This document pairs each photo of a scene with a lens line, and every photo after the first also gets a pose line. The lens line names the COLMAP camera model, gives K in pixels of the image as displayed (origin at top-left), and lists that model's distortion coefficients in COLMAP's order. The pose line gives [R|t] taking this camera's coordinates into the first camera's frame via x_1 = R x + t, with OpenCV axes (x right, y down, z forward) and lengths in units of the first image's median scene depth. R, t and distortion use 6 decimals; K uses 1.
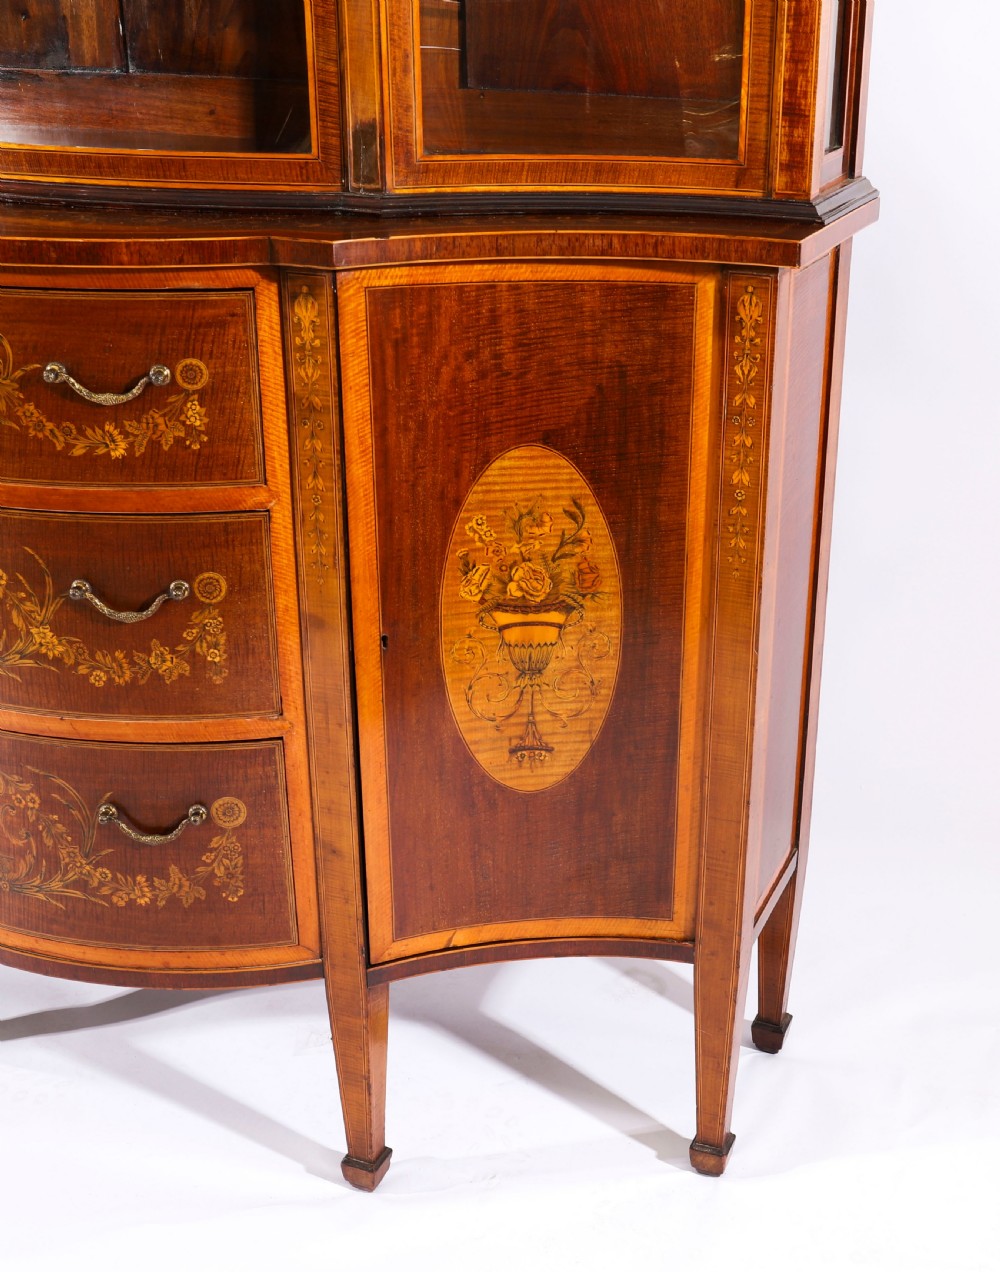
lens RADIAL K [[1656.9, 0, 649.1], [0, 1656.9, 685.7], [0, 0, 1]] dist [-0.059998, 0.000000]
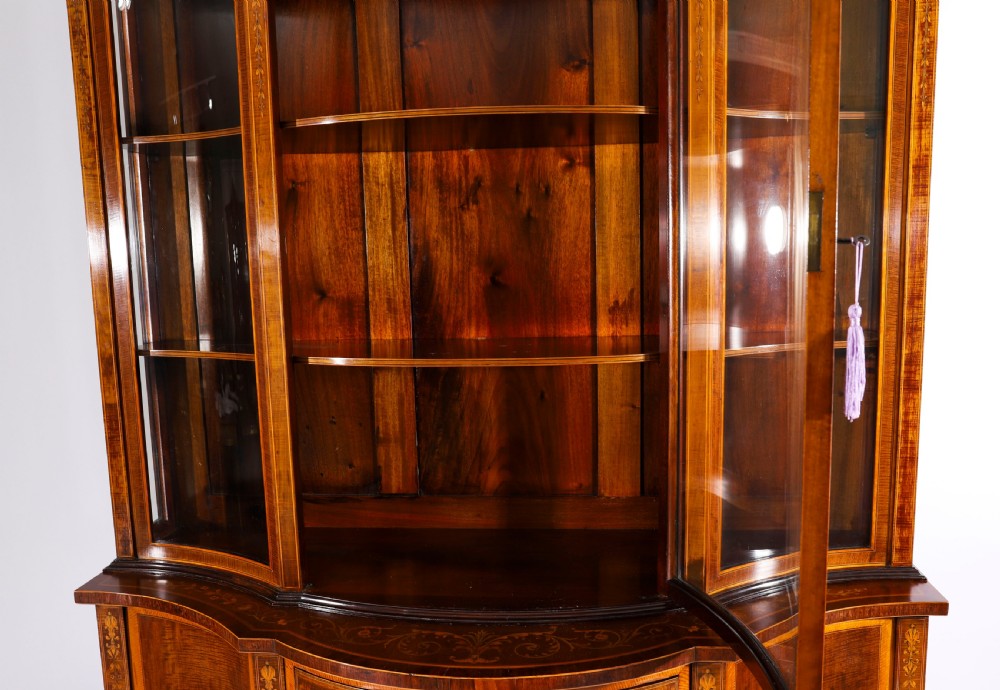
lens RADIAL K [[929.0, 0, 508.4], [0, 929.0, 388.3], [0, 0, 1]] dist [-0.050929, 0.000000]
pose [[0.967490, -0.083072, 0.238878, -0.577211], [0.142855, 0.958912, -0.245111, -0.299540], [-0.208701, 0.271267, 0.939605, 0.067134]]
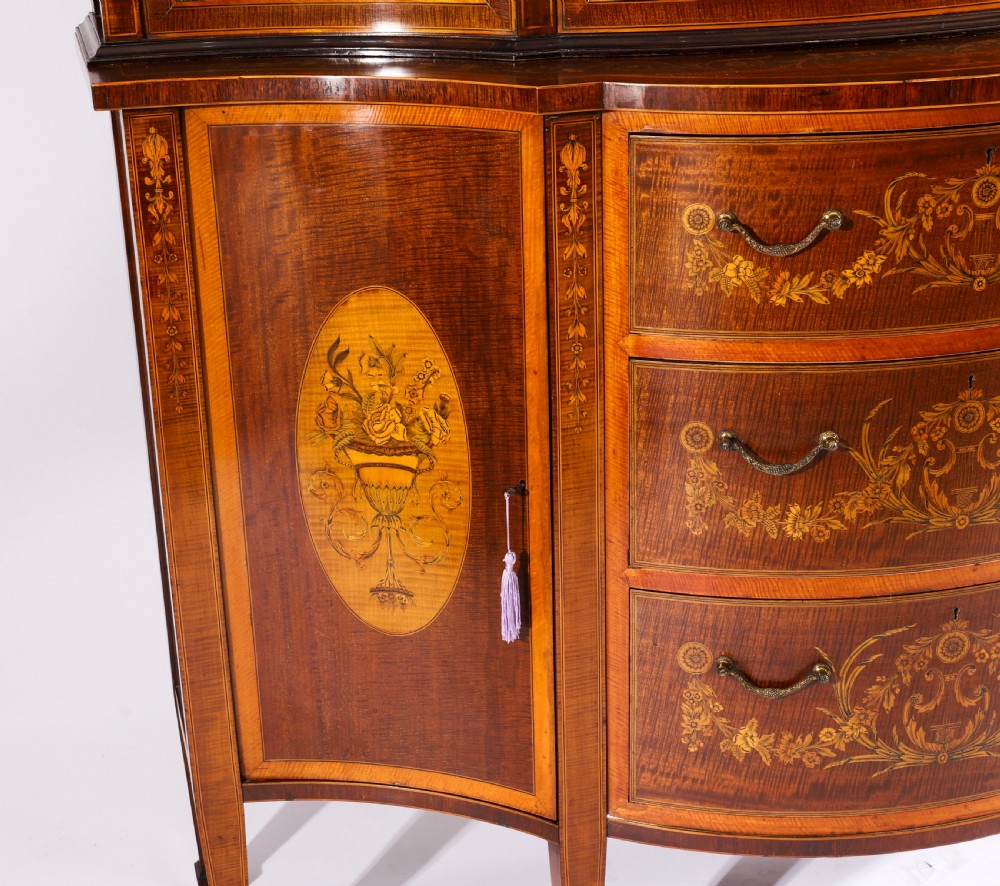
lens RADIAL K [[1844.6, 0, 456.3], [0, 1844.6, 501.9], [0, 0, 1]] dist [0.019638, 0.000000]
pose [[0.839931, -0.258826, 0.476996, -1.228000], [0.273412, 0.961063, 0.040046, -0.155903], [-0.468788, 0.096781, 0.877993, 0.201228]]
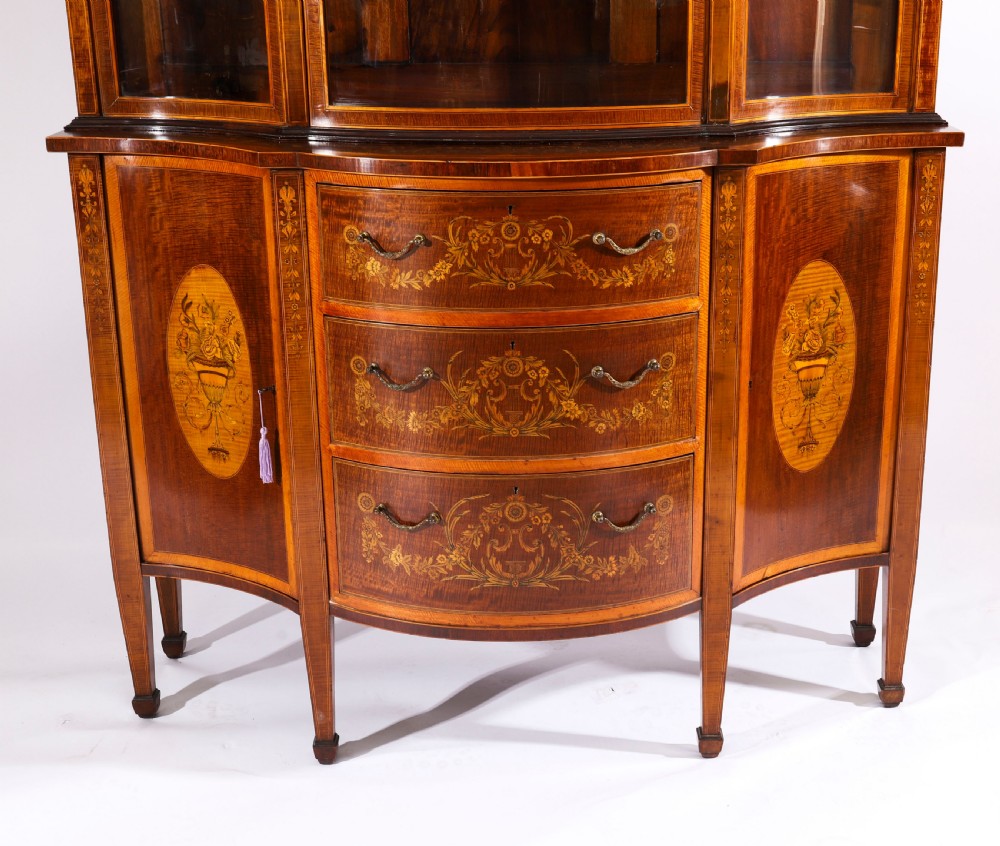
lens RADIAL K [[1491.3, 0, 583.5], [0, 1491.3, 437.1], [0, 0, 1]] dist [-0.010131, 0.000000]
pose [[0.930105, -0.140477, 0.339367, -0.877681], [0.171188, 0.983275, -0.062161, 0.095393], [-0.324959, 0.115912, 0.938598, -0.380908]]
